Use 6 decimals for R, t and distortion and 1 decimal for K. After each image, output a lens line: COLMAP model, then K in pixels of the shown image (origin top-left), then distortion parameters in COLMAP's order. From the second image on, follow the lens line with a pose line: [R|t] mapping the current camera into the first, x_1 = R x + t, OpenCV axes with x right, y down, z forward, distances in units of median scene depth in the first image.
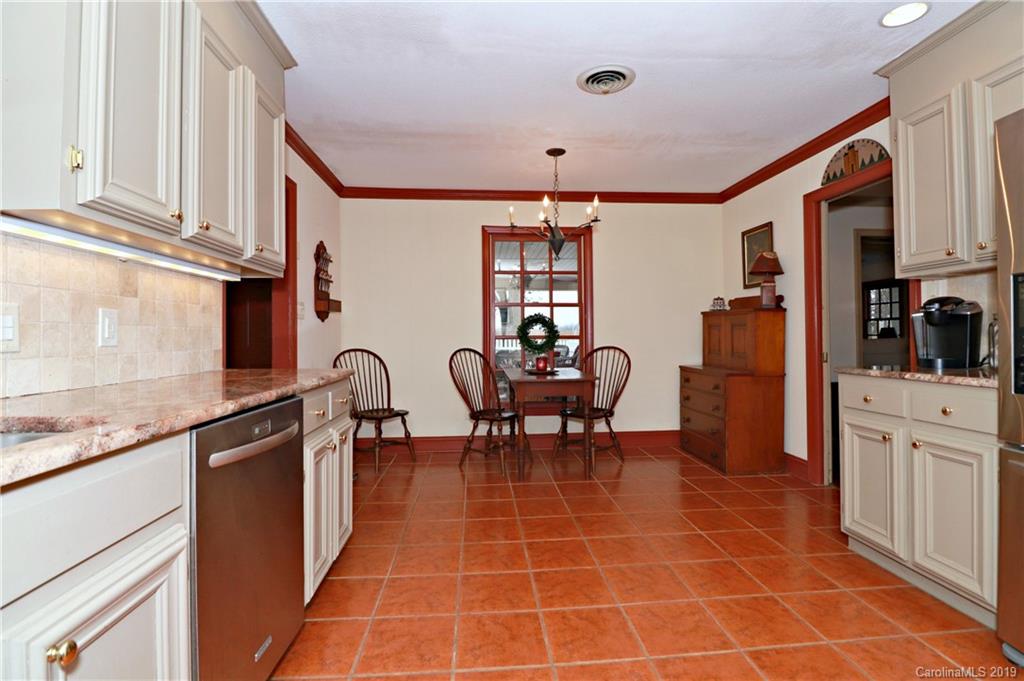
lens RADIAL K [[480.3, 0, 516.5], [0, 480.3, 335.3], [0, 0, 1]] dist [-0.009198, -0.006269]
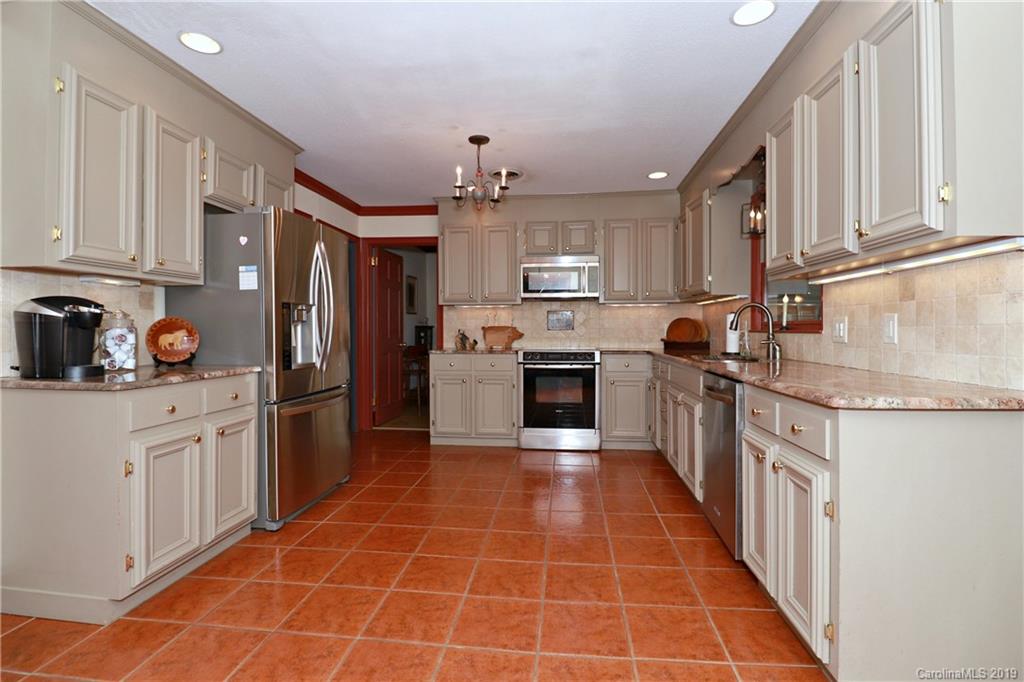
lens RADIAL K [[480.3, 0, 521.3], [0, 480.3, 331.5], [0, 0, 1]] dist [-0.009198, -0.006269]
pose [[-0.985765, 0.006931, 0.167985, -0.087129], [0.006904, 0.999976, -0.000746, -0.011713], [-0.167986, 0.000424, -0.985789, 2.070151]]
